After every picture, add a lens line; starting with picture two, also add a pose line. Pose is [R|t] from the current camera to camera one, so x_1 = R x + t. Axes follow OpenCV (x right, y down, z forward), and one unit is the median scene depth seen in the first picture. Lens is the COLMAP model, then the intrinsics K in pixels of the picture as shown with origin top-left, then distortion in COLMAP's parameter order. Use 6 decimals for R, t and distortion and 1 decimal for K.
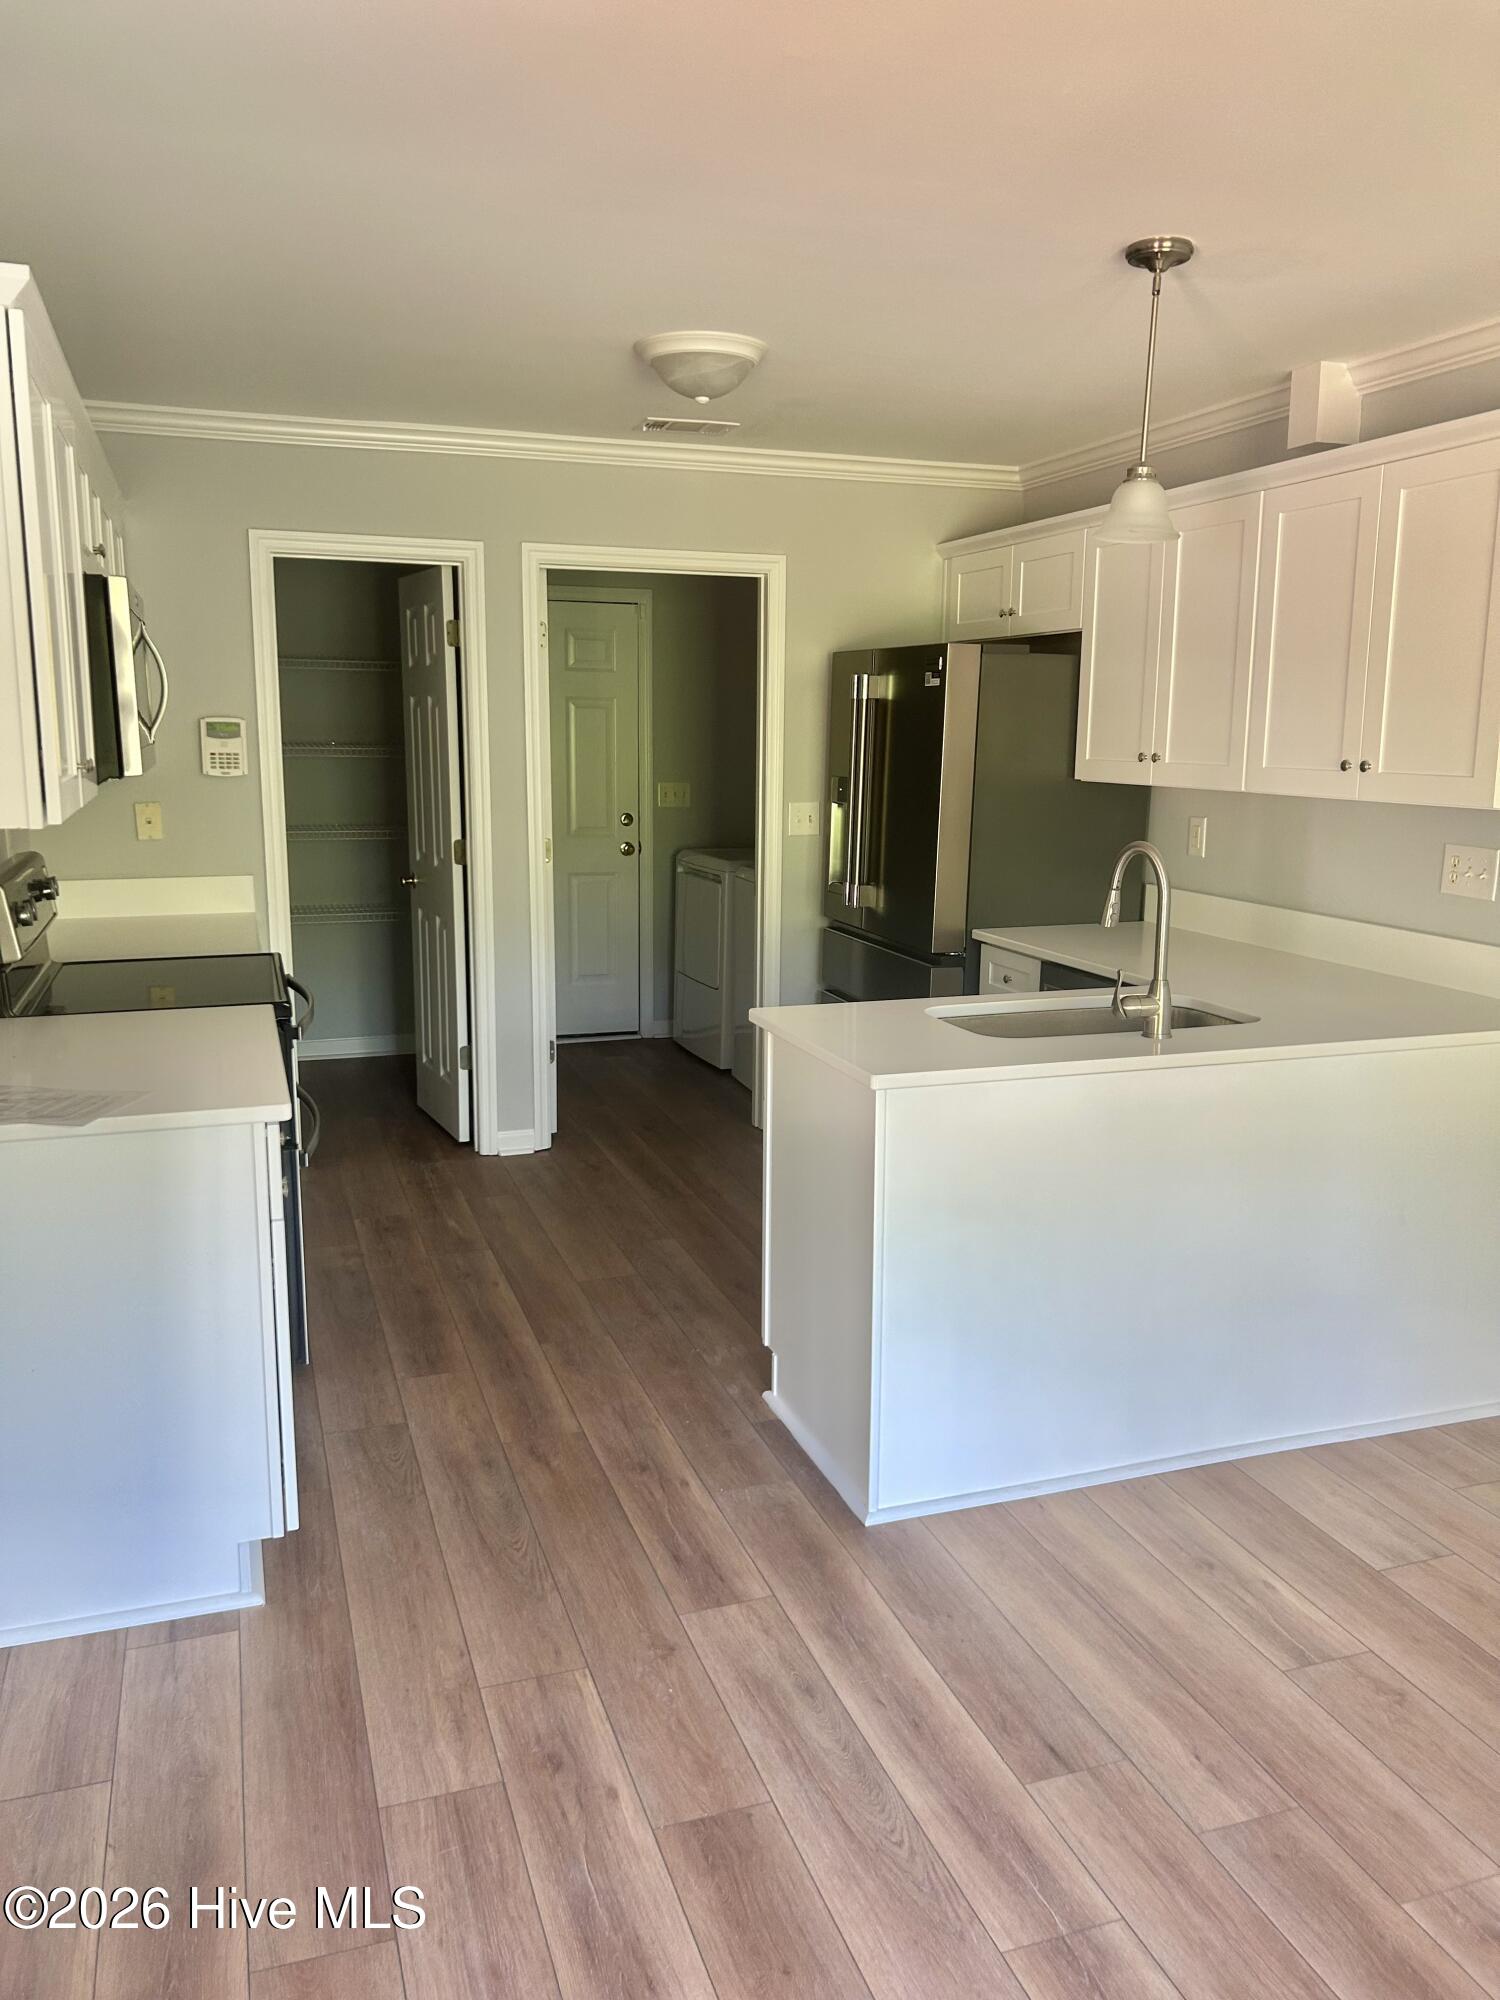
lens RADIAL K [[1499.8, 0, 748.9], [0, 1499.8, 1001.3], [0, 0, 1]] dist [0.002120, -0.001307]
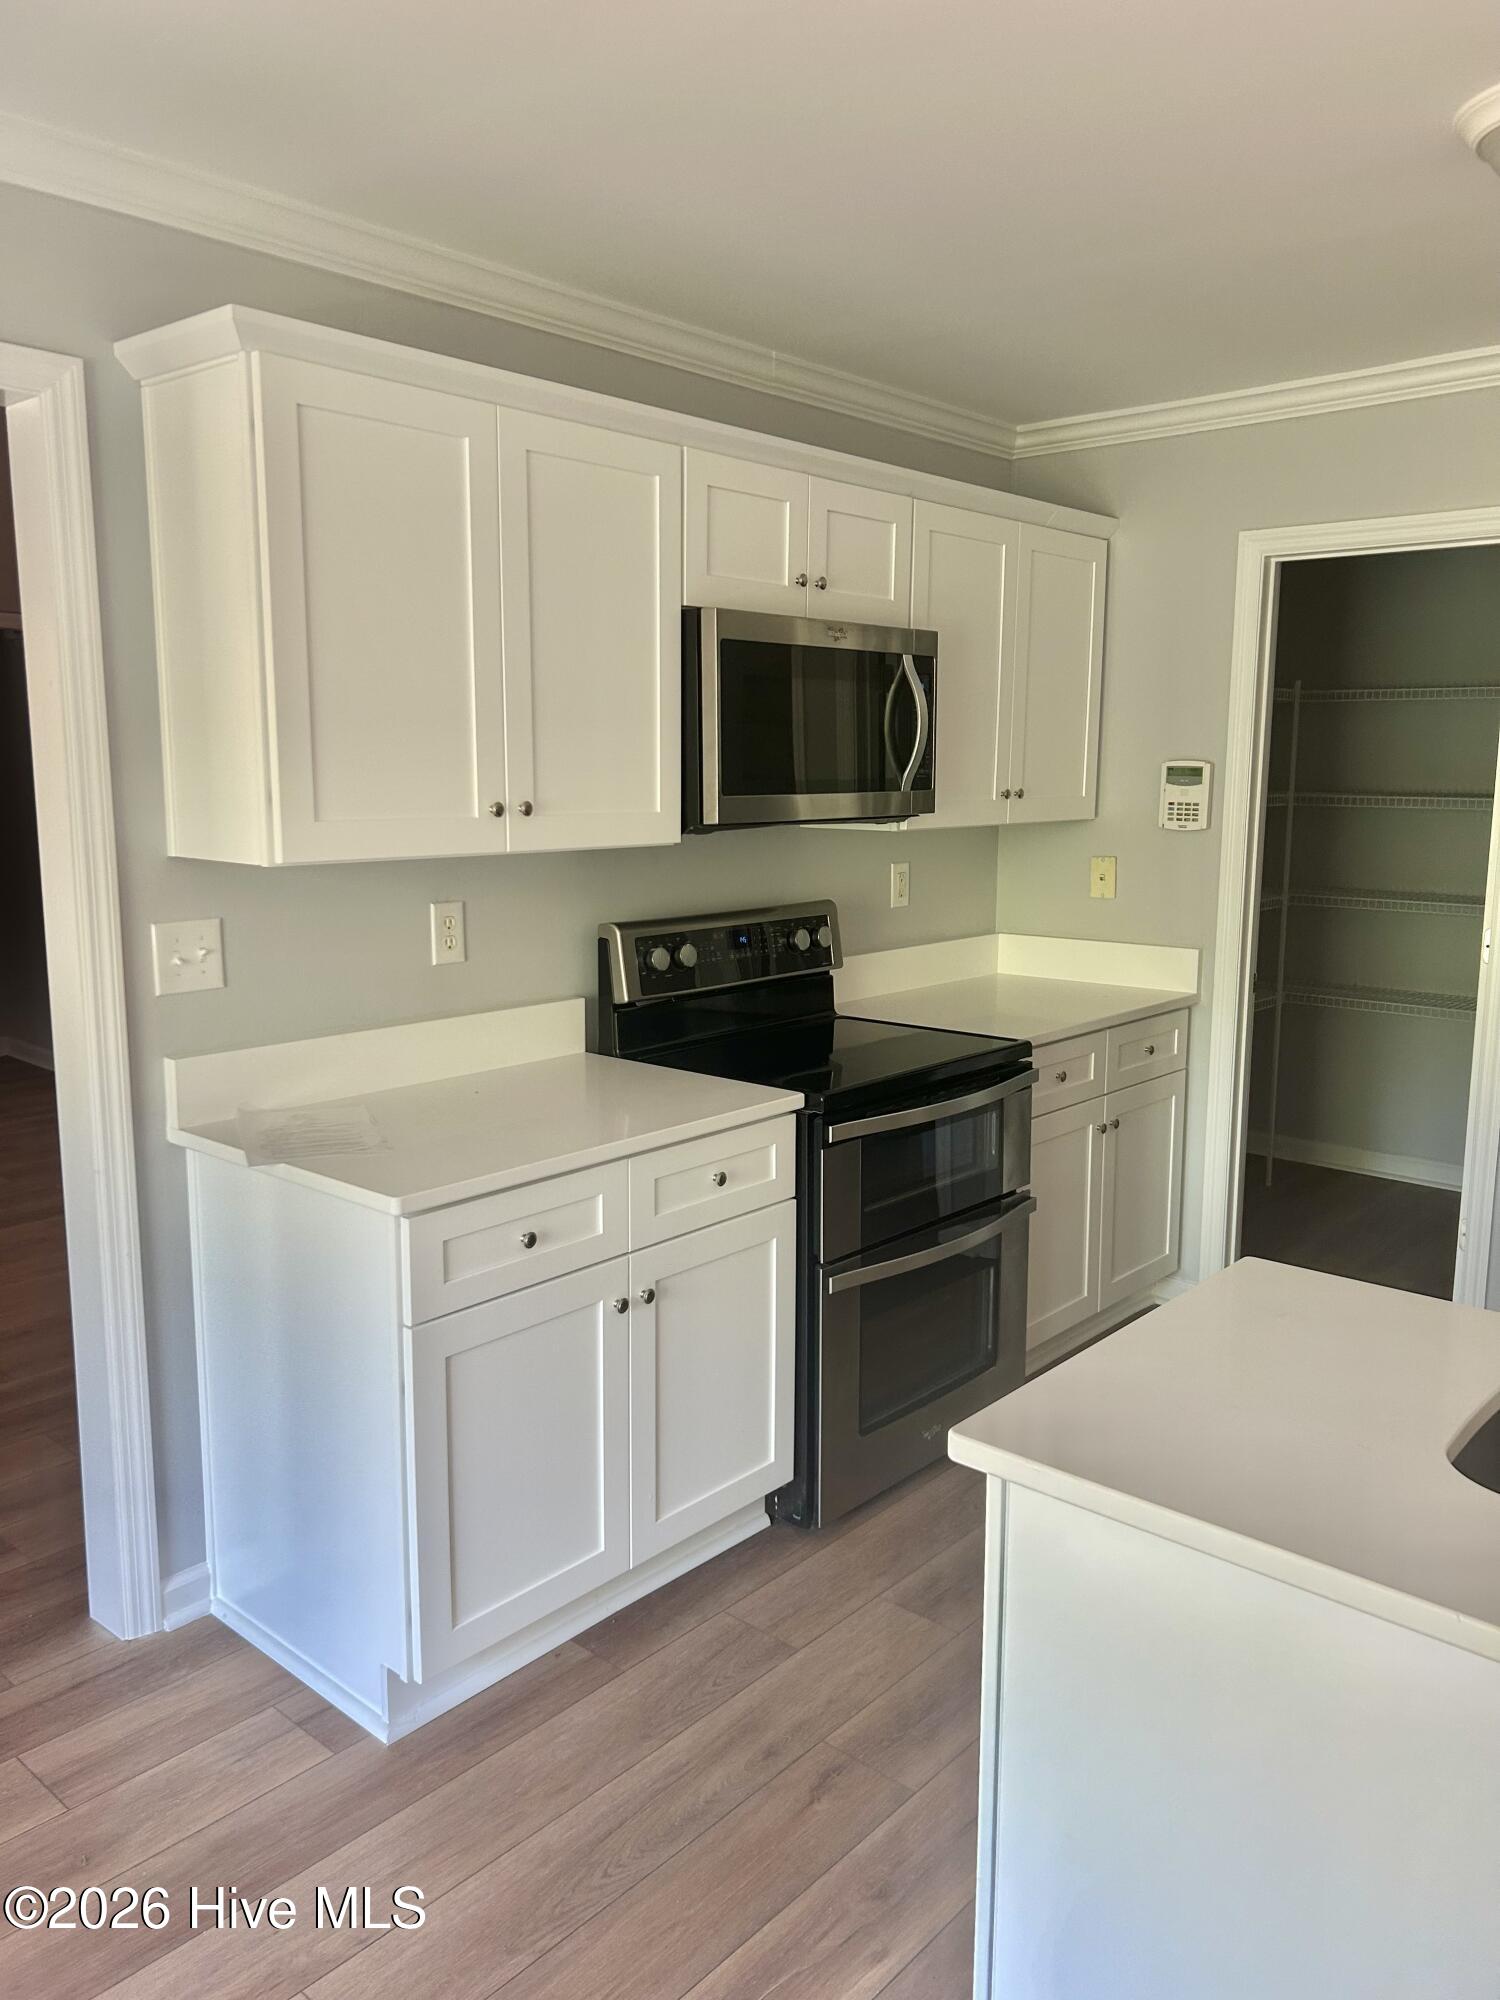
lens RADIAL K [[1499.8, 0, 751.2], [0, 1499.8, 1002.0], [0, 0, 1]] dist [0.002120, -0.001307]
pose [[0.491723, 0.132431, -0.860622, 0.271467], [-0.161153, 0.985133, 0.059514, -0.066514], [0.855709, 0.109427, 0.505755, 0.380042]]
